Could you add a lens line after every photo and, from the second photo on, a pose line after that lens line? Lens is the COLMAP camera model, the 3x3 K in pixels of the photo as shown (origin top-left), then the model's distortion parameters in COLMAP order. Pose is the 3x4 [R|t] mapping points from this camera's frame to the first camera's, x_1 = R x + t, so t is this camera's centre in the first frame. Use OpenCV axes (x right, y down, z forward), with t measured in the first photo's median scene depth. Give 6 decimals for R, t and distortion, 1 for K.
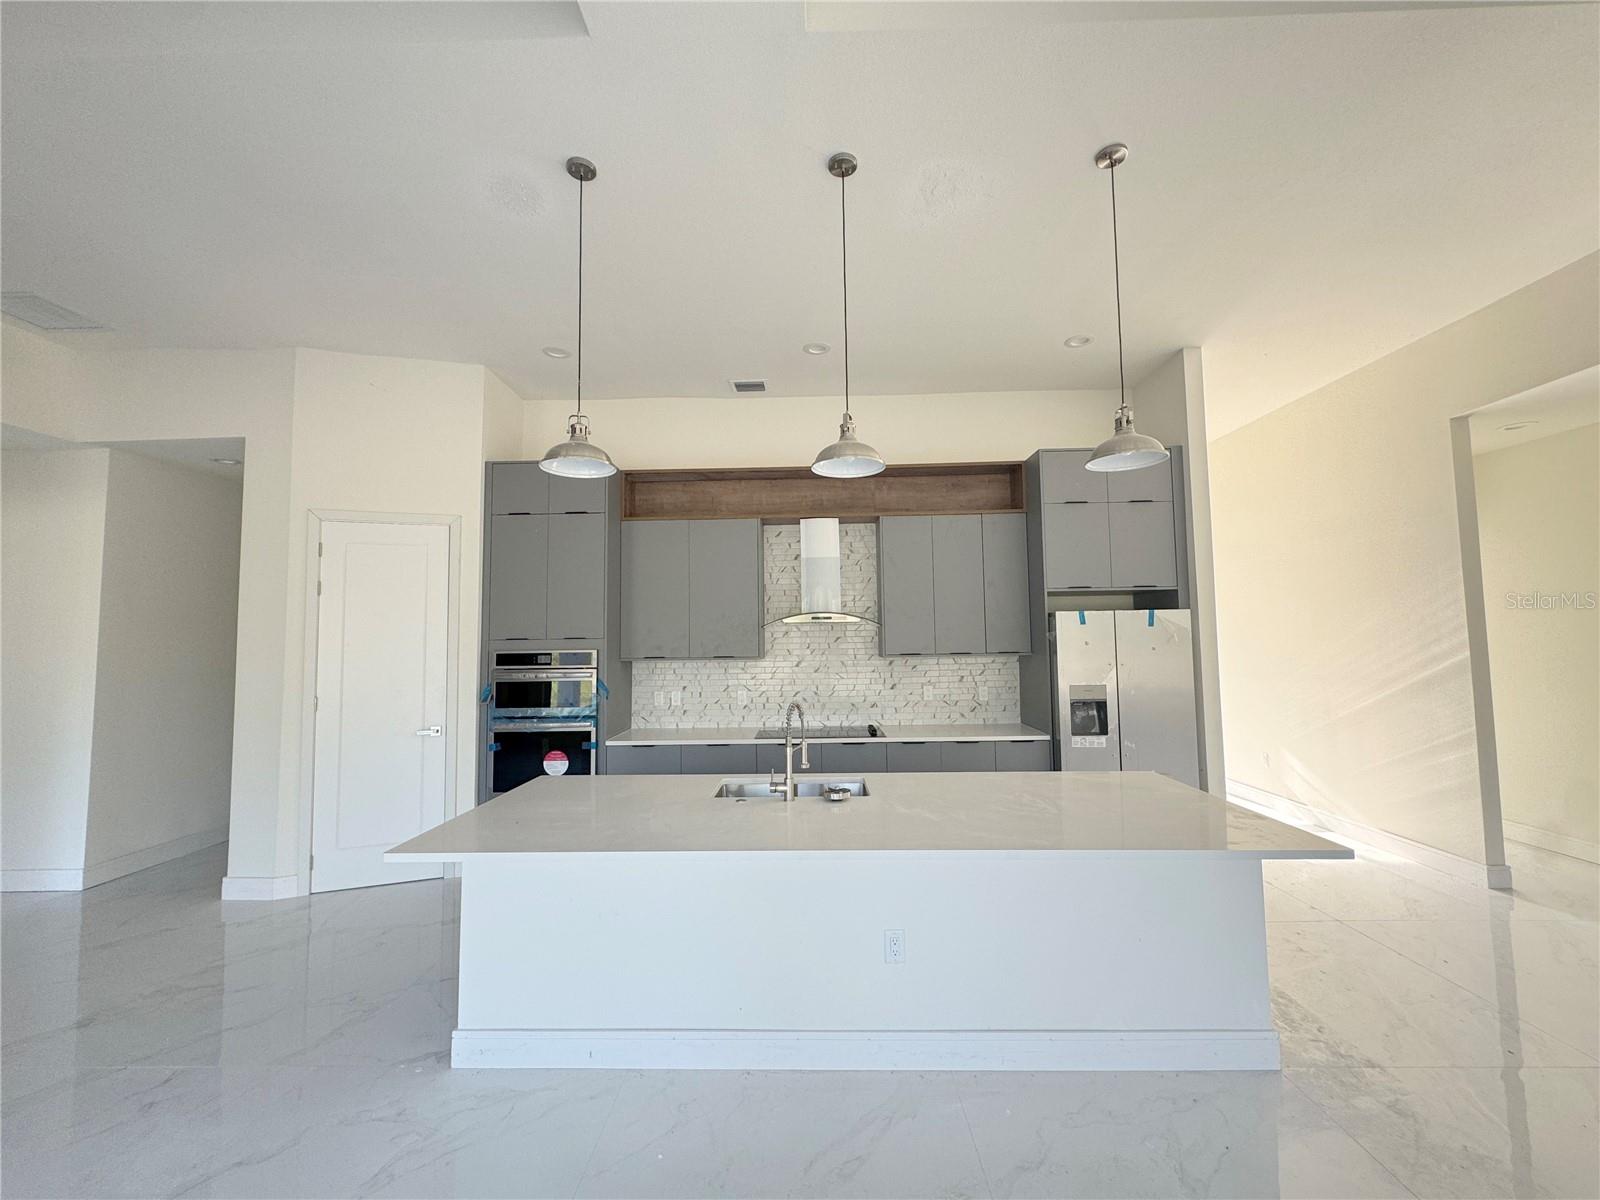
lens RADIAL K [[638.9, 0, 802.0], [0, 638.9, 600.5], [0, 0, 1]] dist [-0.001994, -0.000082]
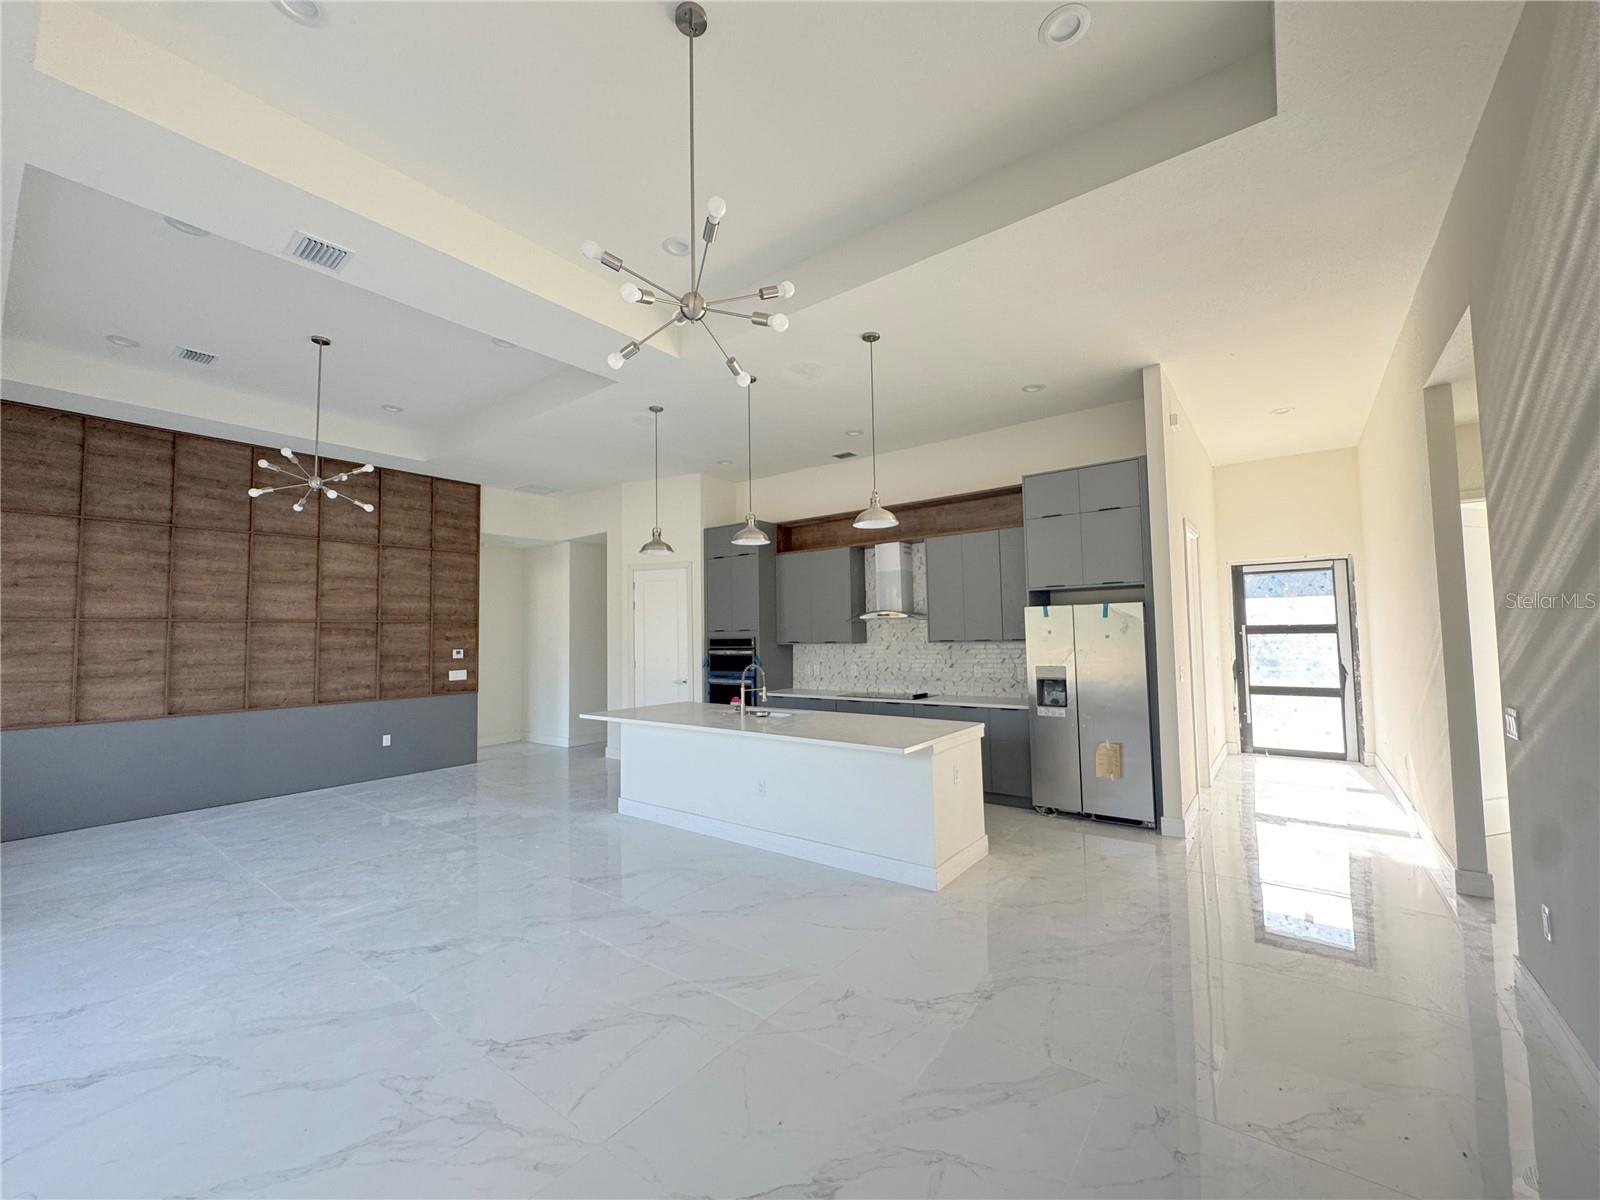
lens RADIAL K [[638.9, 0, 795.7], [0, 638.9, 600.5], [0, 0, 1]] dist [-0.001994, -0.000082]
pose [[0.807682, -0.032595, -0.588716, 0.663215], [0.043434, 0.999047, 0.004276, -0.017706], [0.588016, -0.029024, 0.808328, -0.240471]]
